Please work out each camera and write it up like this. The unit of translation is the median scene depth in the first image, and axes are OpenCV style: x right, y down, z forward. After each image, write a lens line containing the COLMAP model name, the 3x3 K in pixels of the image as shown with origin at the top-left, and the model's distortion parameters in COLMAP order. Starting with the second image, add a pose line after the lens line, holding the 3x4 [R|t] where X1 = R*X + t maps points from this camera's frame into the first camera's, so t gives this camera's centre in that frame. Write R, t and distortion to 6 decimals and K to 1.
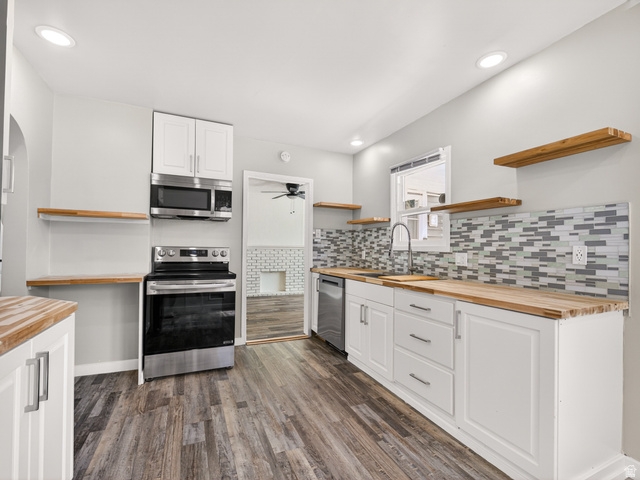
lens RADIAL K [[290.4, 0, 318.3], [0, 290.4, 243.8], [0, 0, 1]] dist [0.000067, -0.003049]
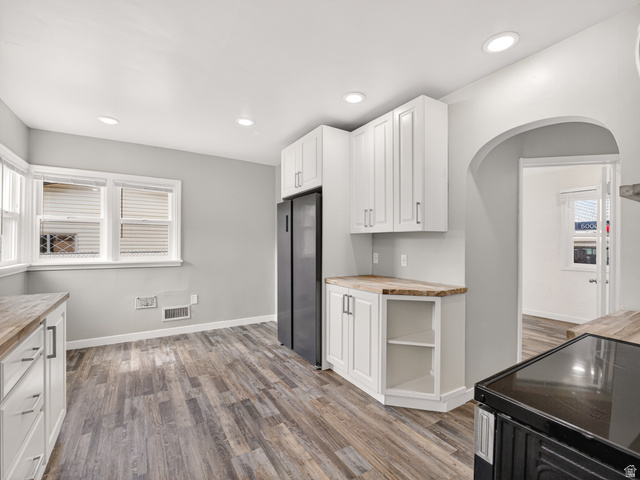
lens RADIAL K [[290.4, 0, 318.0], [0, 290.4, 243.7], [0, 0, 1]] dist [0.000067, -0.003049]
pose [[-0.990118, -0.018622, -0.138997, -0.133077], [-0.016344, 0.999713, -0.017516, -0.010470], [0.139284, -0.015071, -0.990138, 1.430579]]
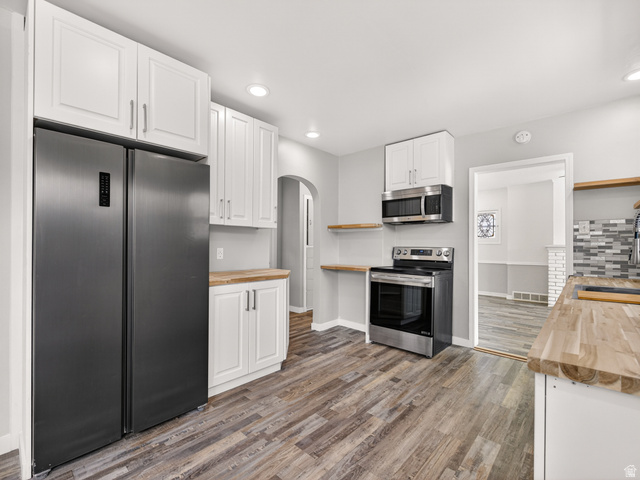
lens RADIAL K [[290.4, 0, 318.0], [0, 290.4, 243.7], [0, 0, 1]] dist [0.000067, -0.003049]
pose [[0.394987, -0.015664, -0.918553, 0.628463], [0.011070, 0.999863, -0.012290, 0.008982], [0.918620, -0.005314, 0.395106, 0.217118]]
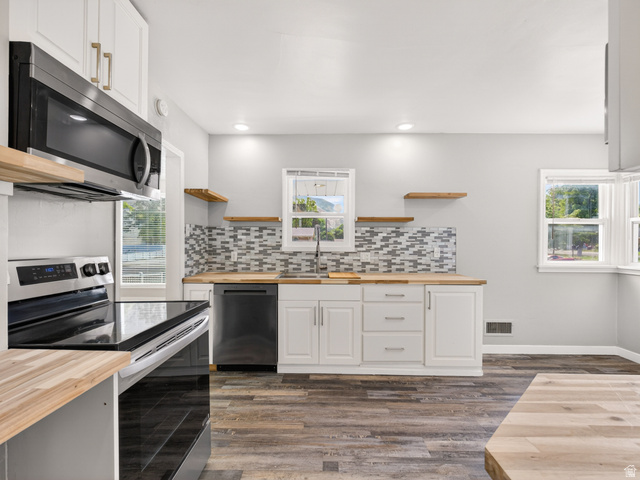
lens RADIAL K [[290.4, 0, 318.5], [0, 290.4, 242.9], [0, 0, 1]] dist [0.000067, -0.003049]
pose [[0.426180, -0.008409, 0.904599, -0.843965], [-0.014359, 0.999768, 0.016059, -0.031662], [-0.904525, -0.019833, 0.425960, 0.638440]]
